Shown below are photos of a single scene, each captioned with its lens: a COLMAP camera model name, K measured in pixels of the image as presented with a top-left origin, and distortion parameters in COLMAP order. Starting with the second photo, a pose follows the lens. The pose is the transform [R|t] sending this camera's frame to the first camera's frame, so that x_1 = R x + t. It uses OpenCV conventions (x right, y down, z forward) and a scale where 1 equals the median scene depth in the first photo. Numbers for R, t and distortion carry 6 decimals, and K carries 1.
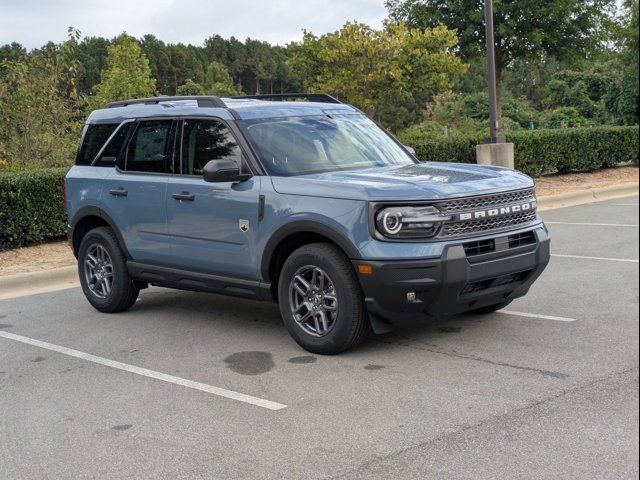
lens RADIAL K [[1081.4, 0, 321.7], [0, 1081.4, 240.3], [0, 0, 1]] dist [0.031029, 0.023513]
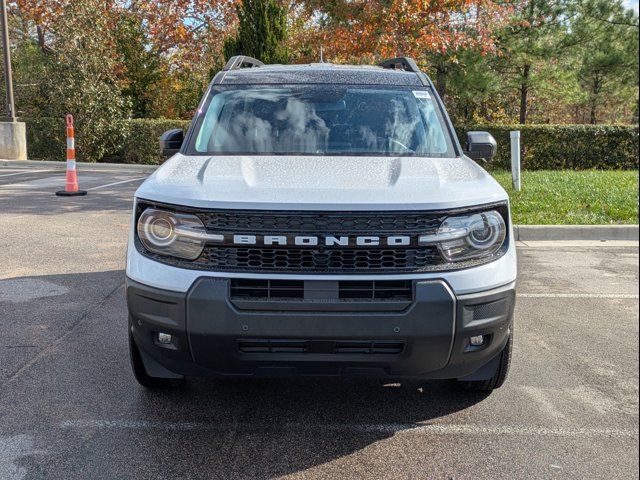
lens RADIAL K [[894.5, 0, 320.0], [0, 894.5, 239.1], [0, 0, 1]] dist [0.037455, 0.018193]
pose [[0.705330, 0.157734, -0.691107, 0.540494], [-0.122381, 0.987386, 0.100455, -0.082387], [0.698235, 0.013725, 0.715737, 0.637758]]
